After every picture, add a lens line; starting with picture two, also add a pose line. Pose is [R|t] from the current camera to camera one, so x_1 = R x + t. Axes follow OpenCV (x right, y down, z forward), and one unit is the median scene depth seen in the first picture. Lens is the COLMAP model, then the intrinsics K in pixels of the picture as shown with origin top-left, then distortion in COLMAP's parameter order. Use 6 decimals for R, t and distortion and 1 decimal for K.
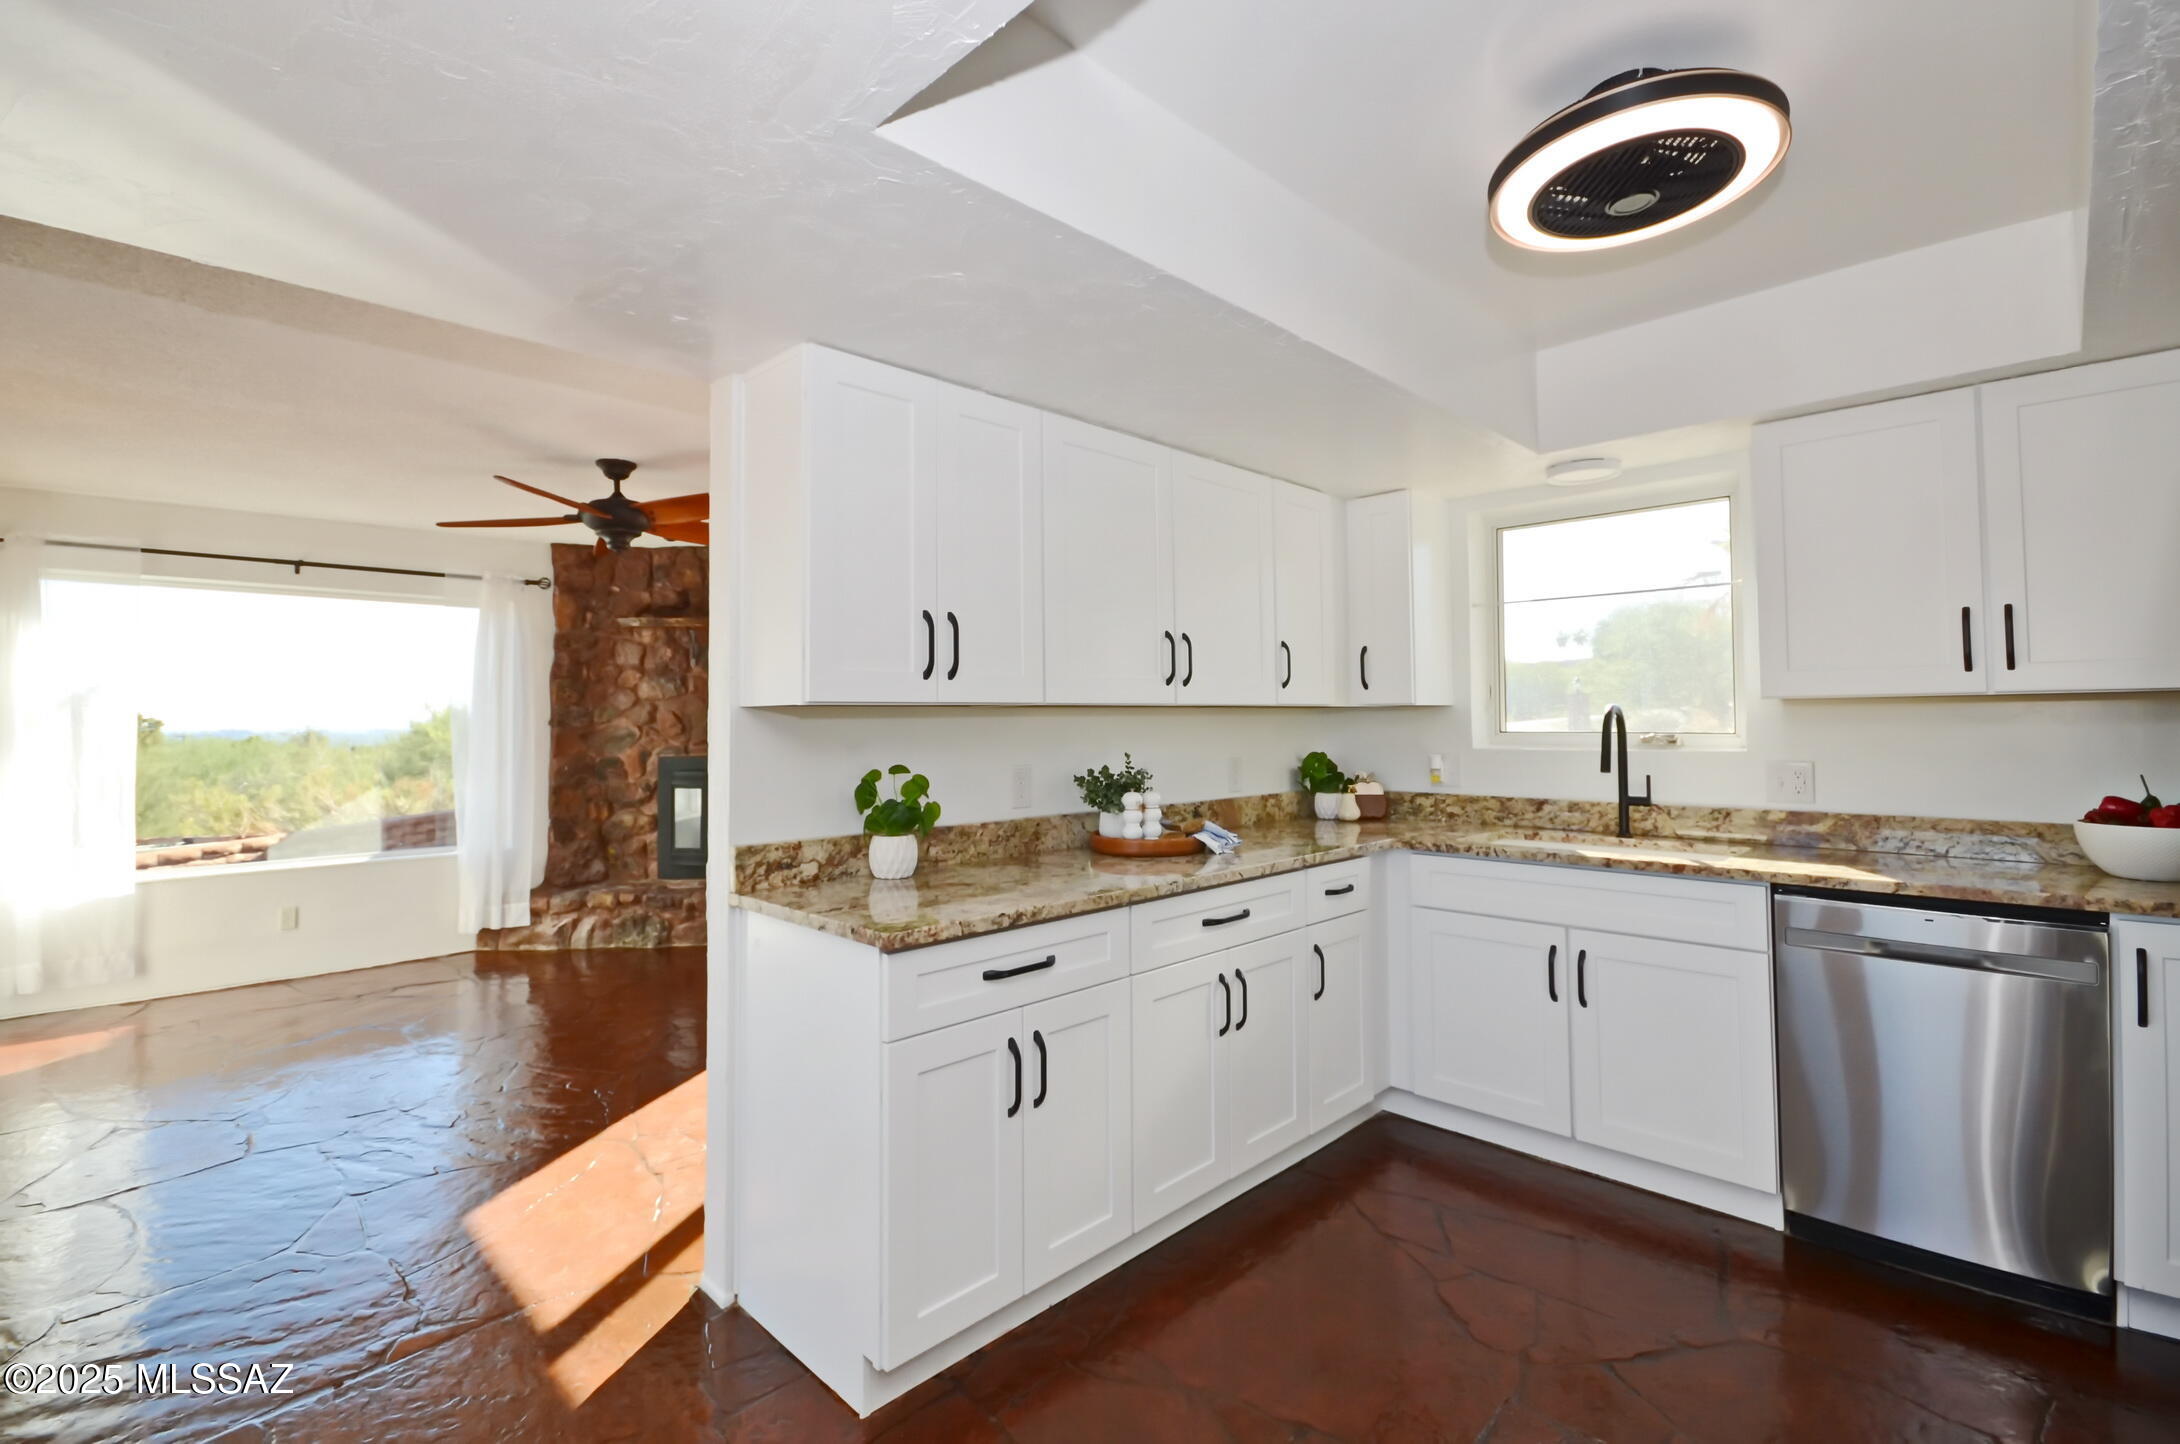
lens RADIAL K [[1019.0, 0, 1090.3], [0, 1019.0, 724.3], [0, 0, 1]] dist [-0.003798, -0.002018]
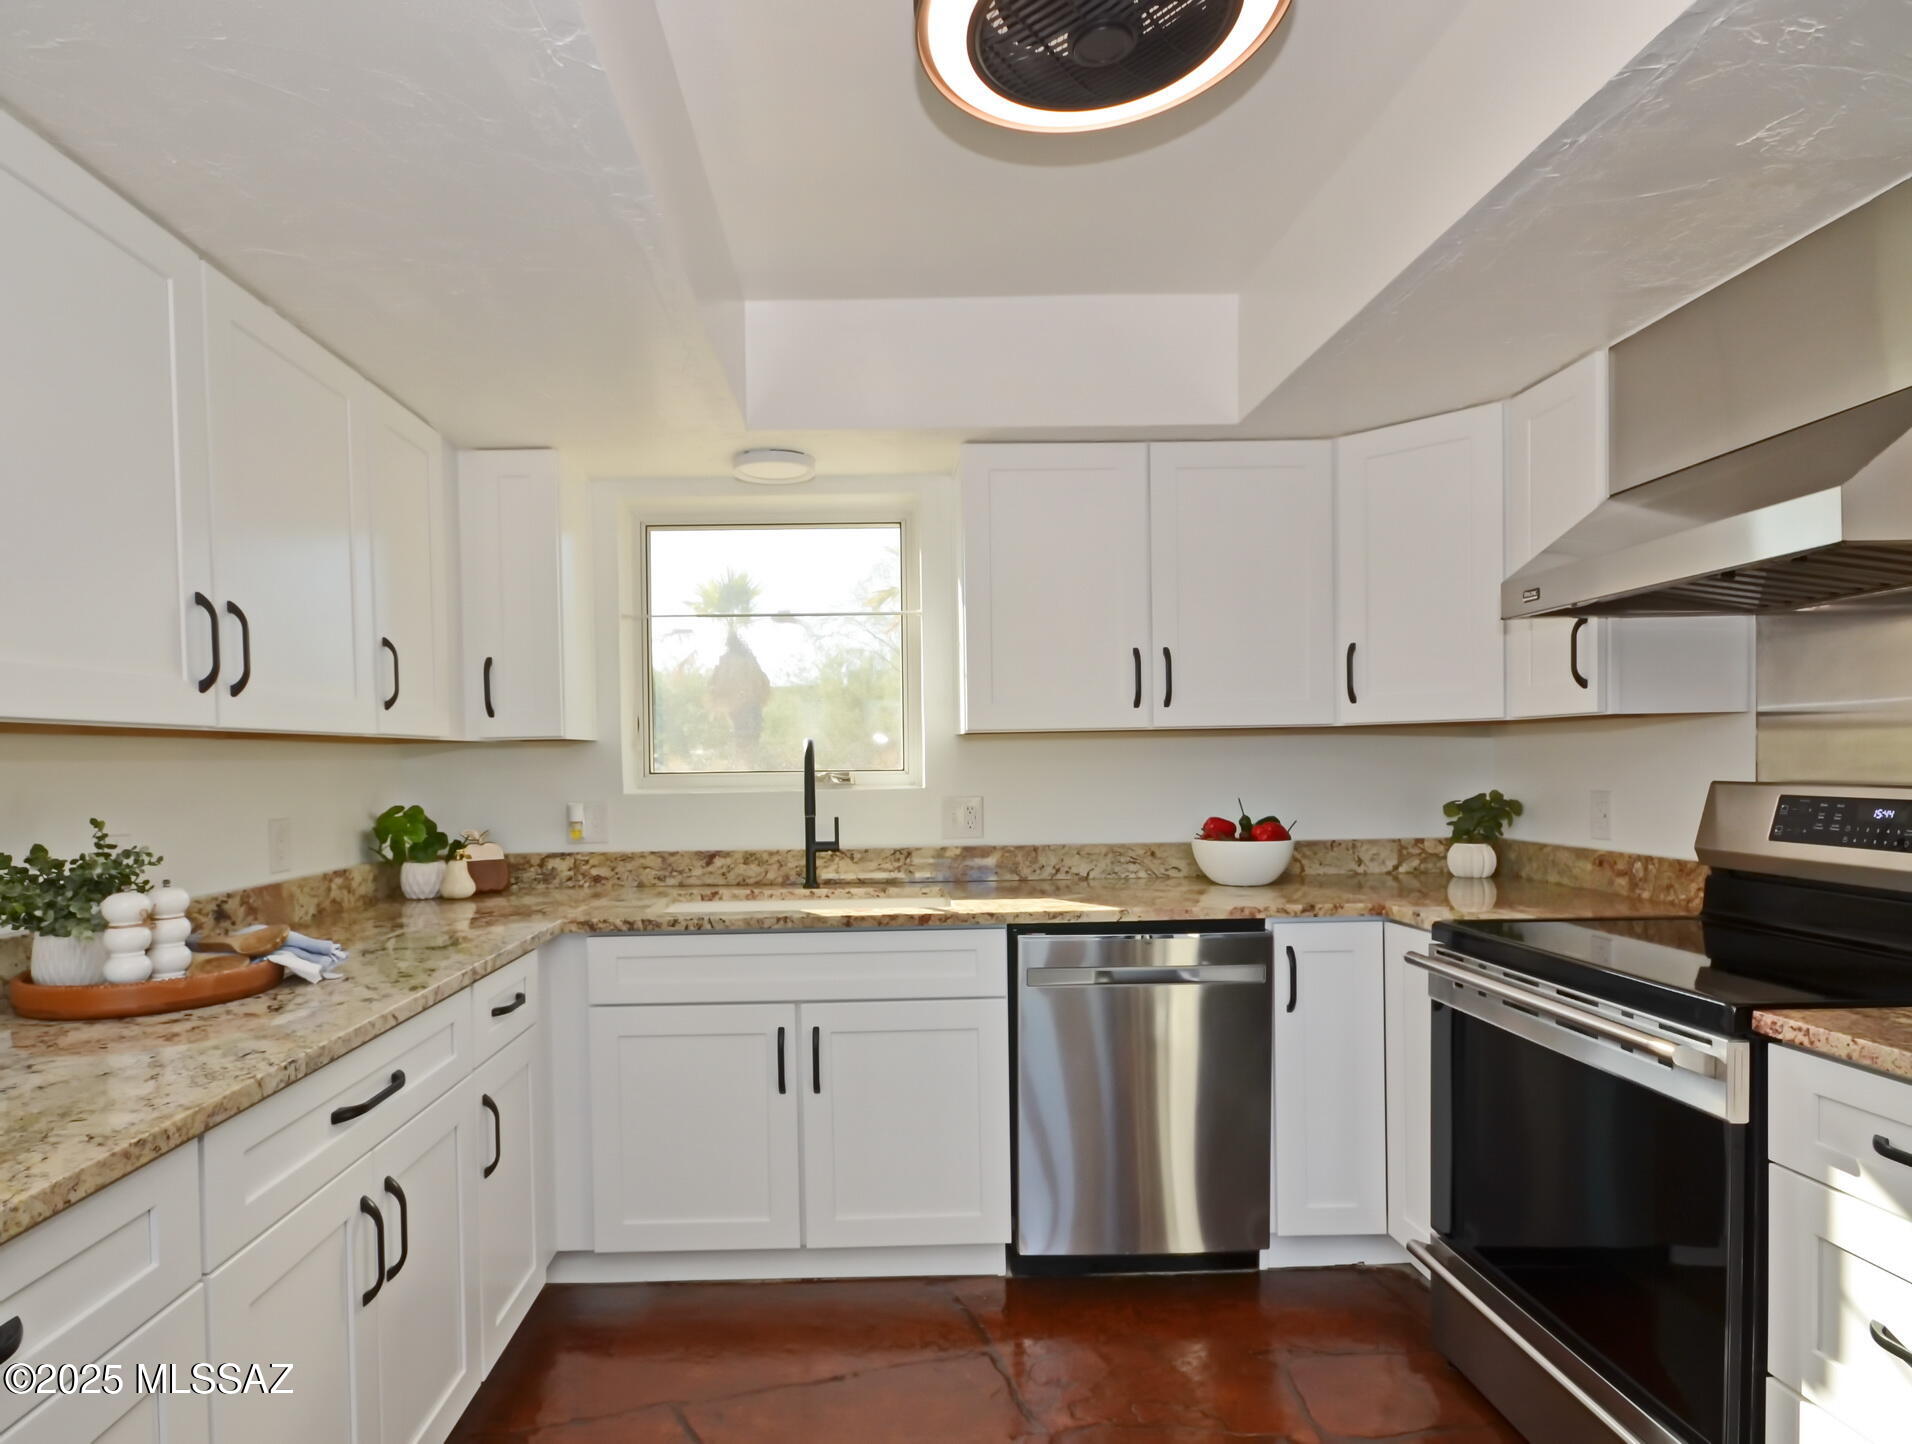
lens RADIAL K [[1008.4, 0, 927.0], [0, 1008.4, 781.9], [0, 0, 1]] dist [-0.001338, -0.002358]
pose [[0.670199, -0.018531, 0.741950, -0.066234], [0.011694, 0.999828, 0.014409, 0.006580], [-0.742089, -0.000981, 0.670300, 0.340748]]
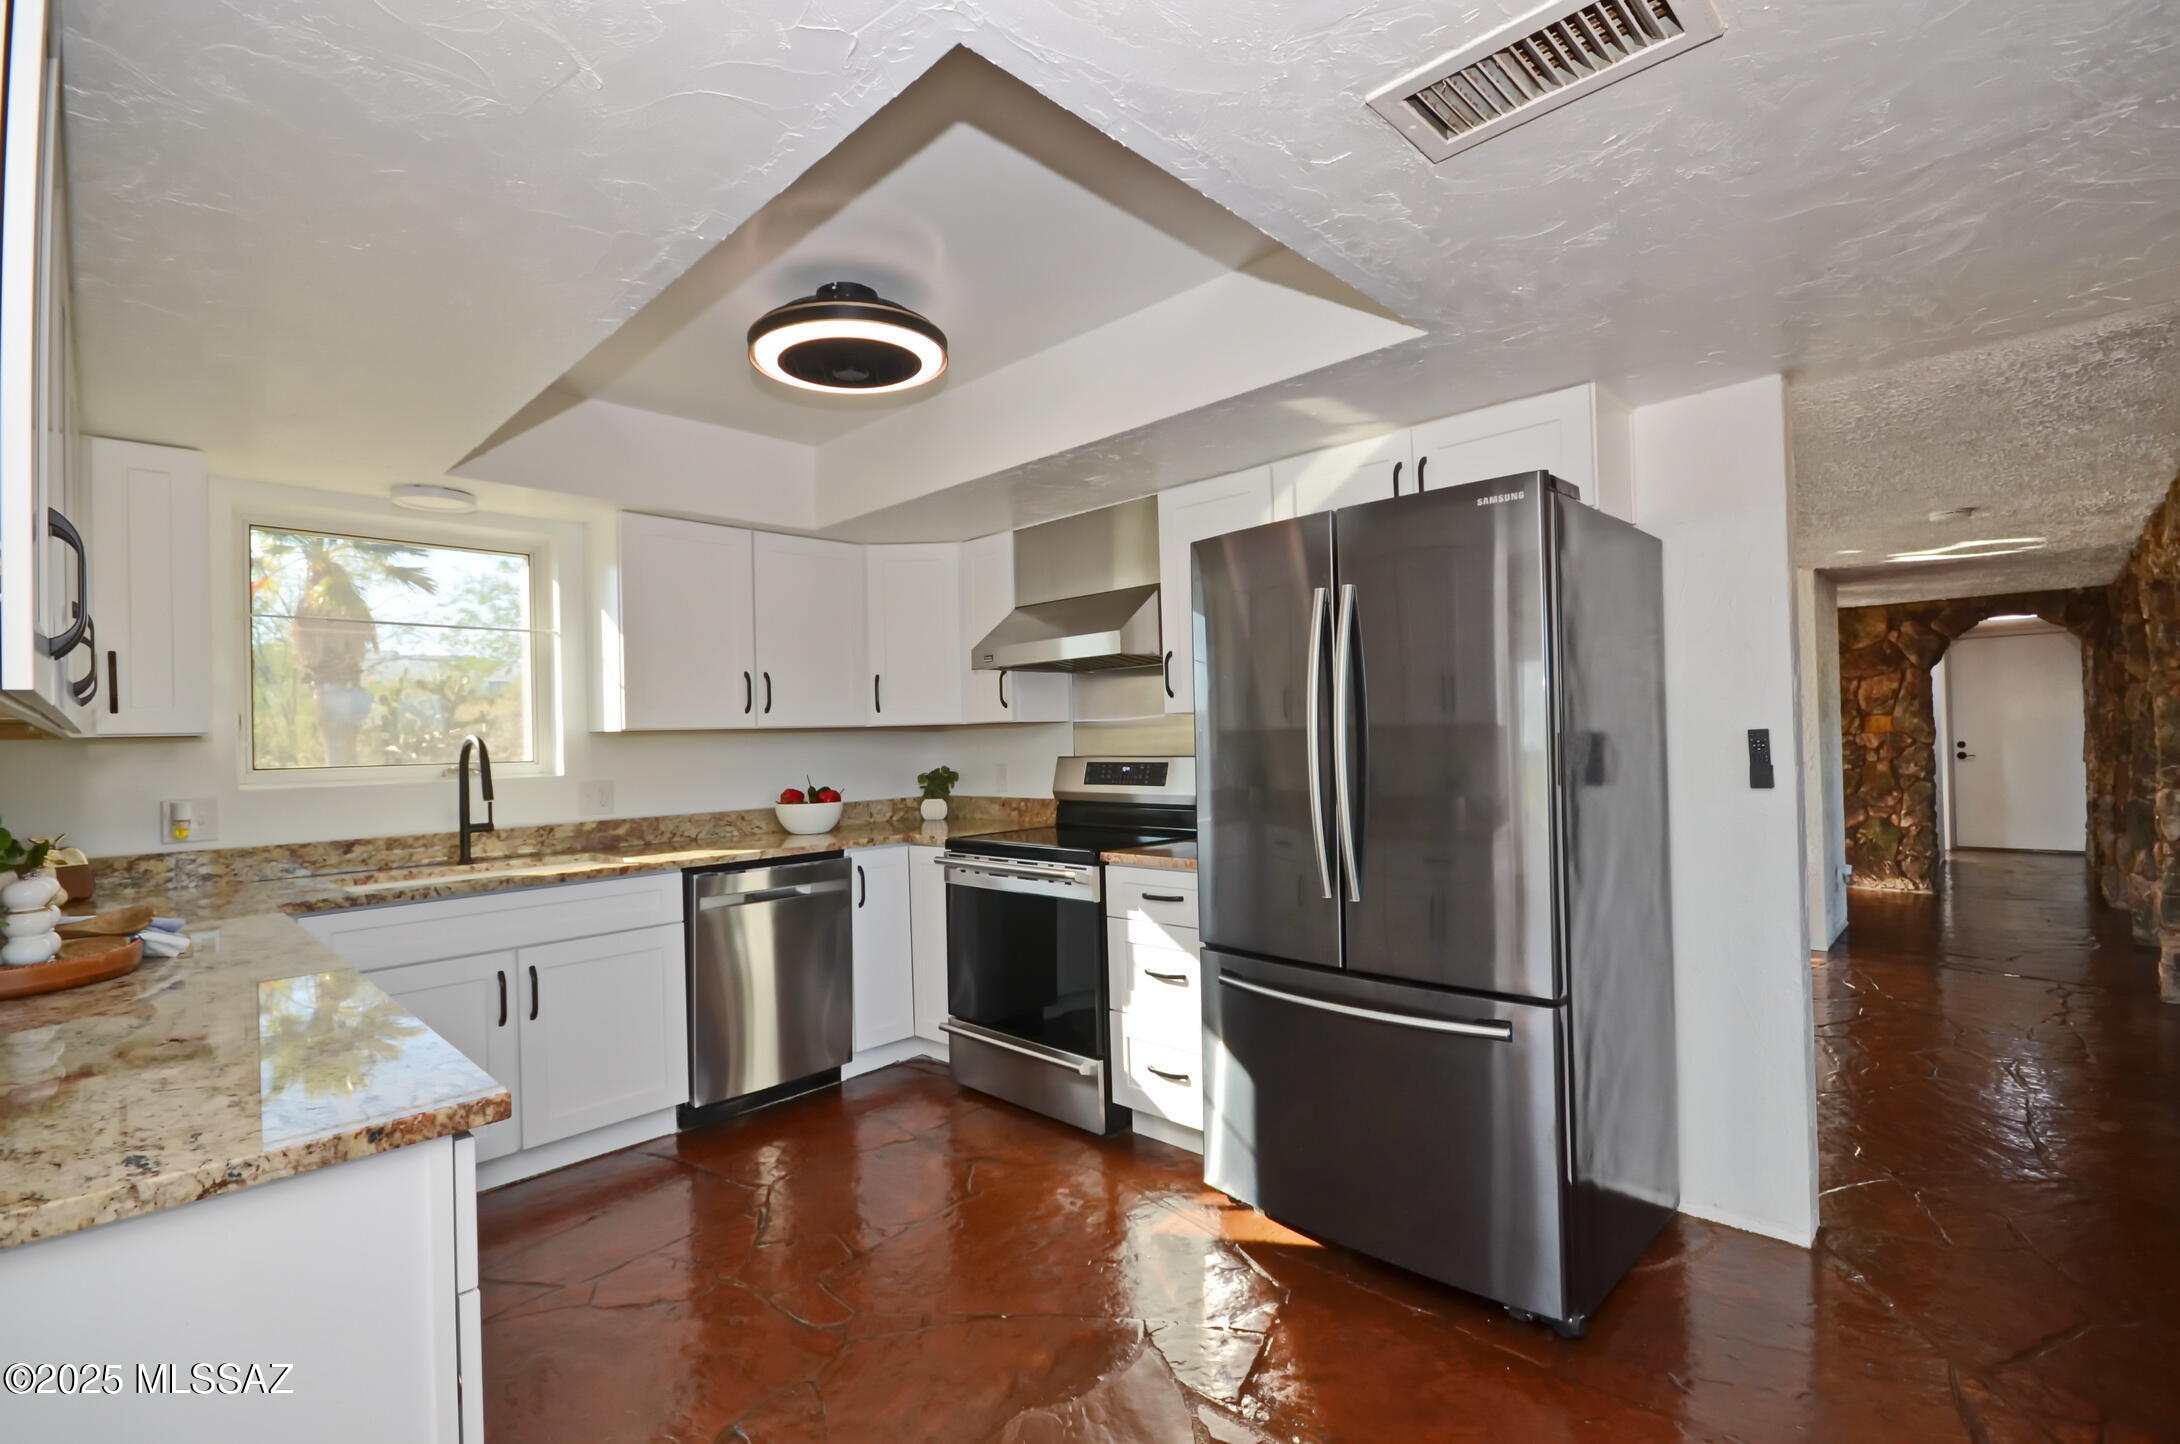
lens RADIAL K [[1019.0, 0, 1084.6], [0, 1019.0, 726.3], [0, 0, 1]] dist [-0.003798, -0.002018]
pose [[-0.053046, 0.018368, 0.998423, -0.559496], [0.026929, 0.999494, -0.016957, 0.005709], [-0.998229, 0.025987, -0.053514, 0.439591]]
